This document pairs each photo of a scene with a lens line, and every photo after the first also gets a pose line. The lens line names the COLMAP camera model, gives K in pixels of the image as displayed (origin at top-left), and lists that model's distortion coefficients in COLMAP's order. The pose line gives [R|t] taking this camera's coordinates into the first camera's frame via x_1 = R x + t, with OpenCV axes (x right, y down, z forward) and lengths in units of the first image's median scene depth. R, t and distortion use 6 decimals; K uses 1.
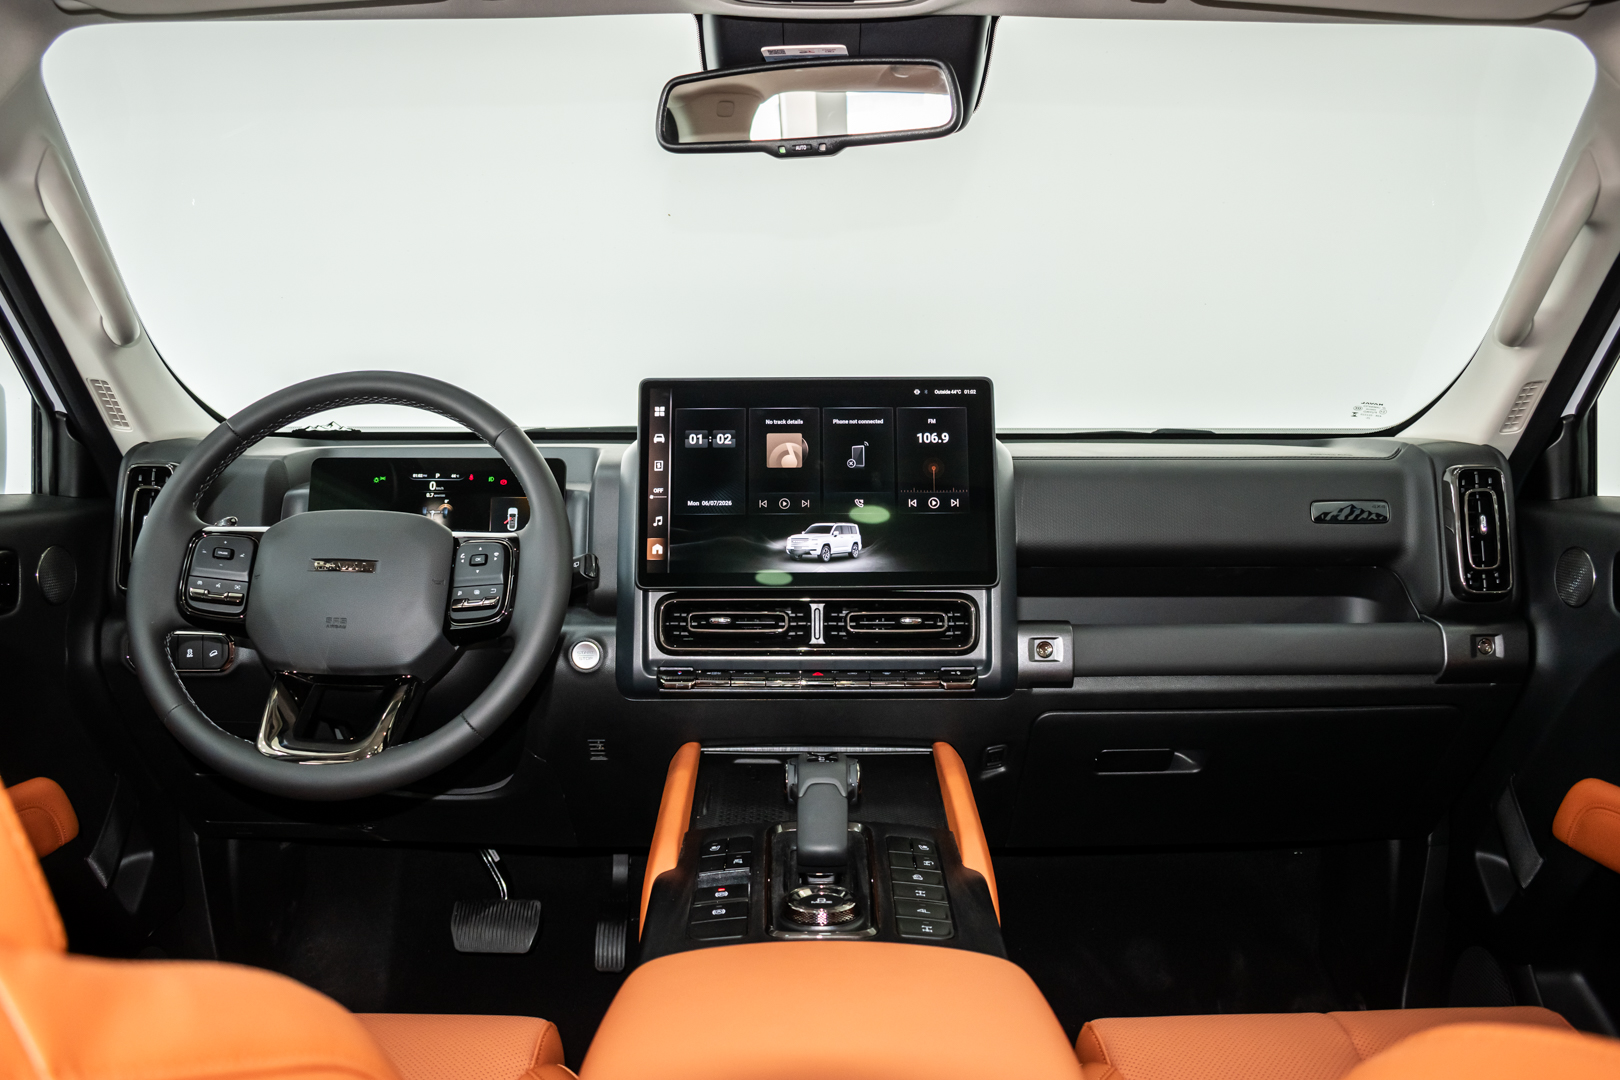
lens RADIAL K [[1260.0, 0, 810.0], [0, 1260.0, 540.0], [0, 0, 1]] dist [-0.082629, 0.003638]
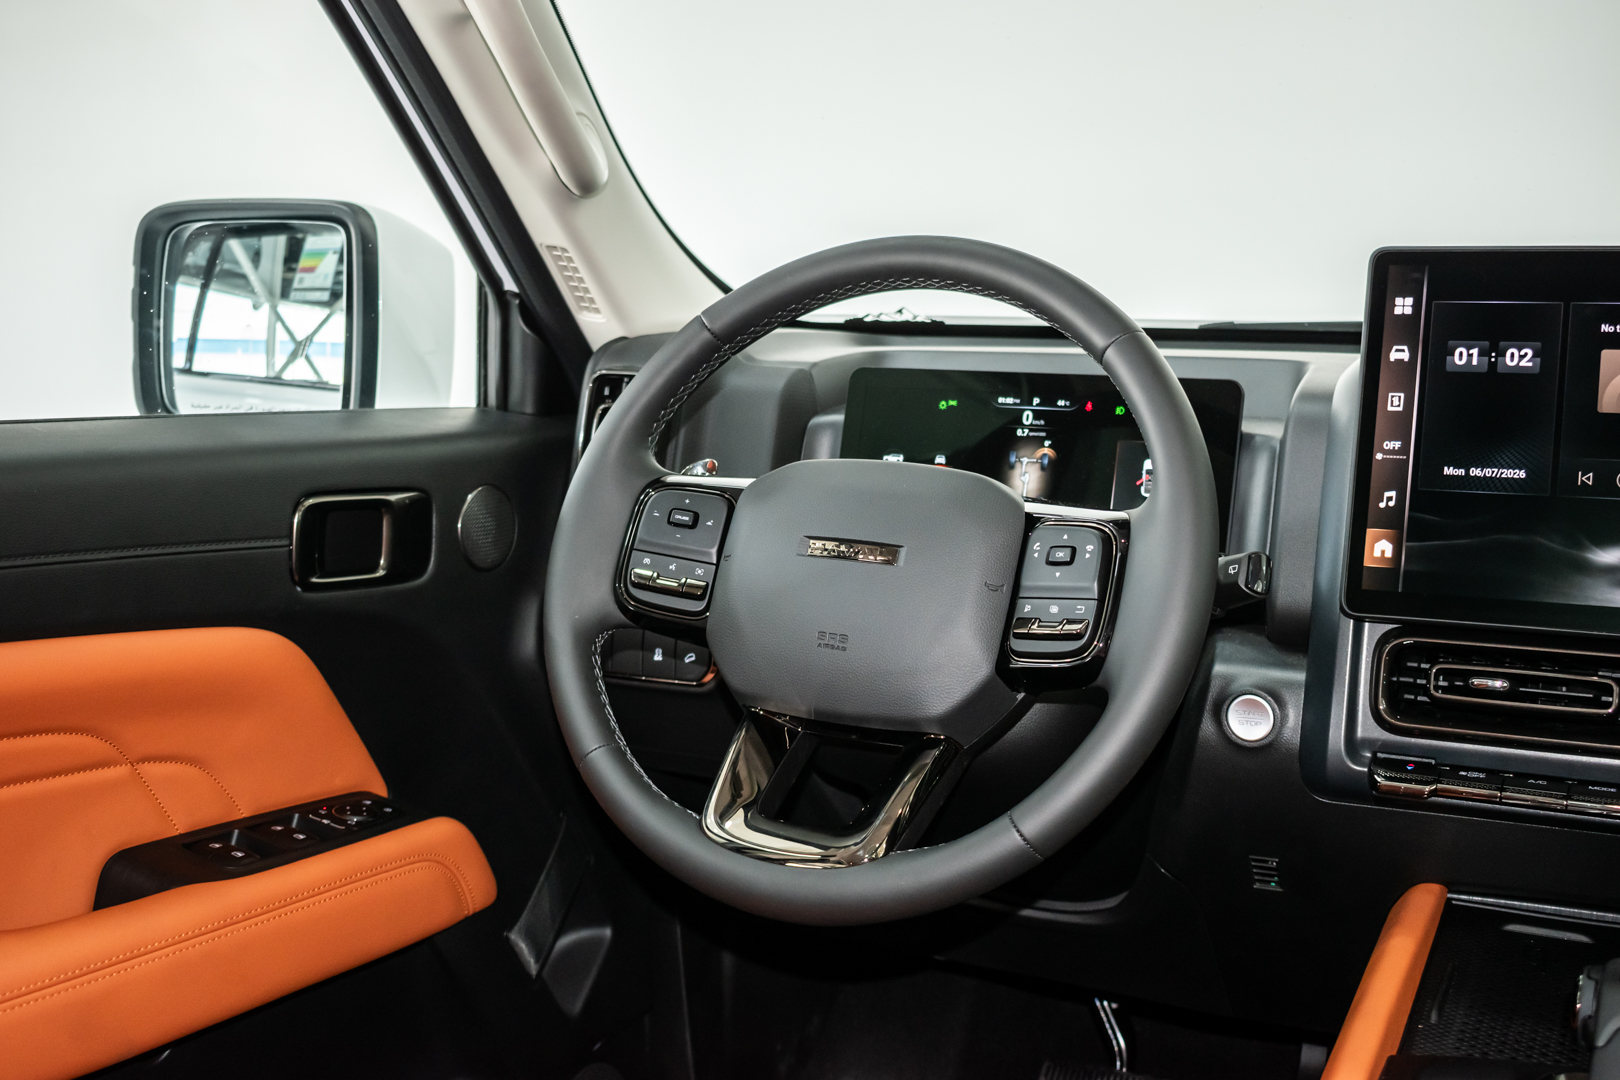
lens RADIAL K [[1865.1, 0, 810.0], [0, 1865.1, 540.0], [0, 0, 1]] dist [-0.064886, 0.002147]
pose [[0.891285, 0.065568, -0.448678, 0.023694], [-0.047620, 0.997553, 0.051184, -0.026982], [0.450936, -0.024254, 0.892227, 0.131985]]
